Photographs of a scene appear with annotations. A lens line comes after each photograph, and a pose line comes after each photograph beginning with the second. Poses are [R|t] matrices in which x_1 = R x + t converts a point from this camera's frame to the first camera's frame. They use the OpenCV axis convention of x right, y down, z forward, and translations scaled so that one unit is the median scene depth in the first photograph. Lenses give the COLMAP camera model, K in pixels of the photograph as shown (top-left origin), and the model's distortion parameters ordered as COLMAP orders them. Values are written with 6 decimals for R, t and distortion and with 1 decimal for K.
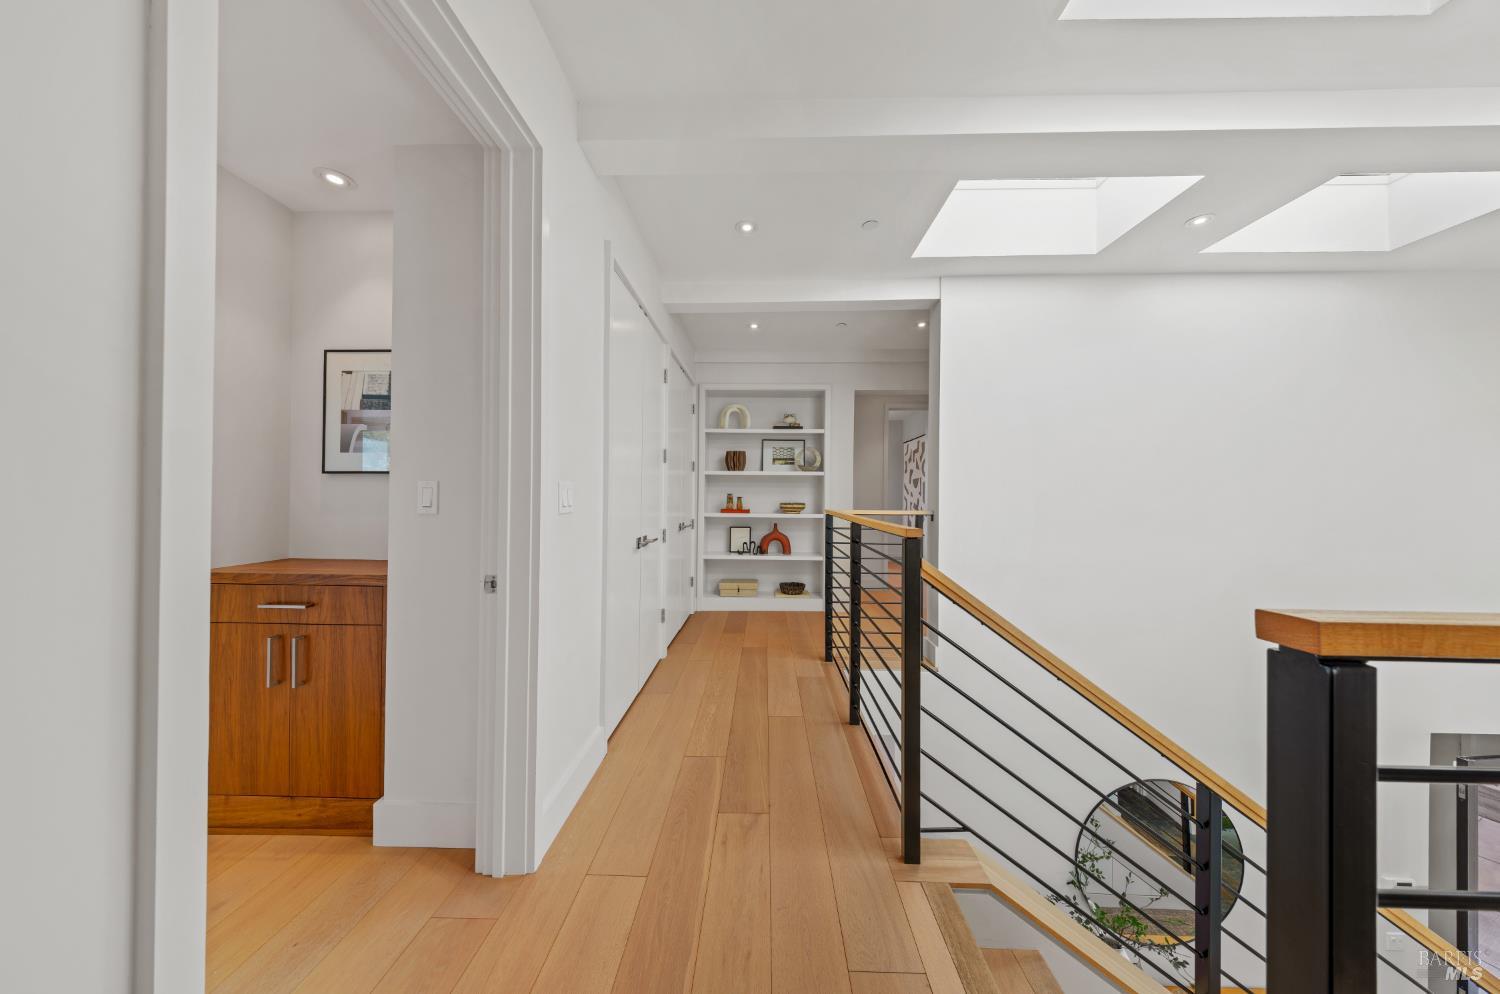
lens RADIAL K [[455.5, 0, 749.2], [0, 455.5, 497.5], [0, 0, 1]] dist [0.000494, 0.000011]
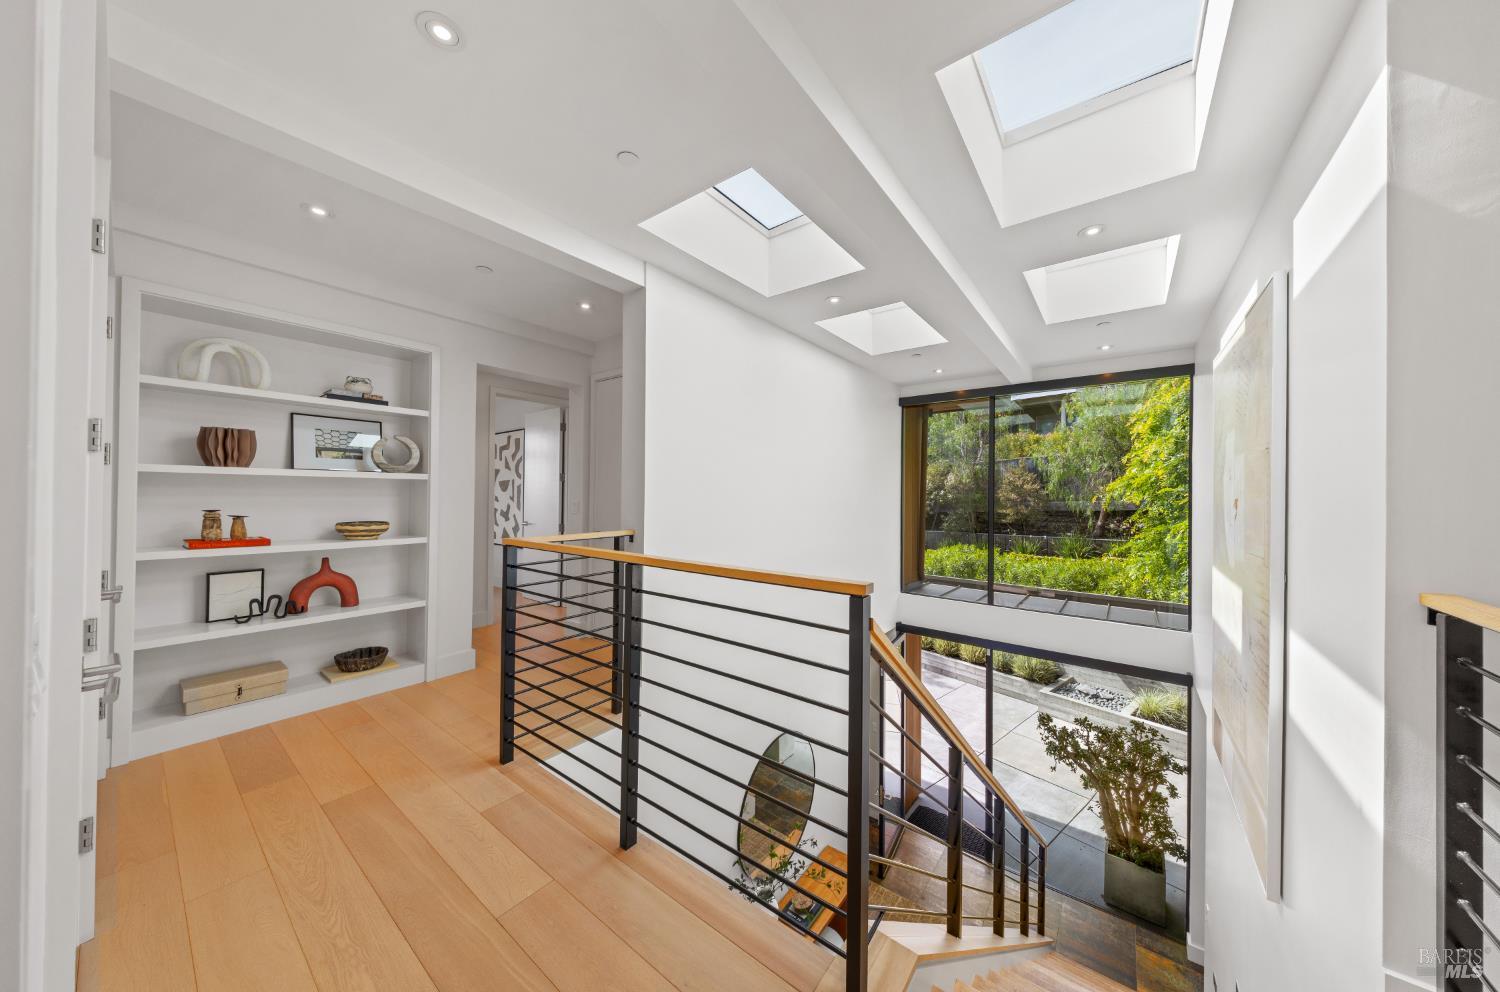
lens RADIAL K [[478.7, 0, 743.8], [0, 478.7, 492.1], [0, 0, 1]] dist [-0.002320, -0.000600]
pose [[0.579340, -0.000808, 0.815085, -0.133096], [0.002293, 0.999997, -0.000639, -0.026753], [-0.815082, 0.002239, 0.579341, 0.199370]]
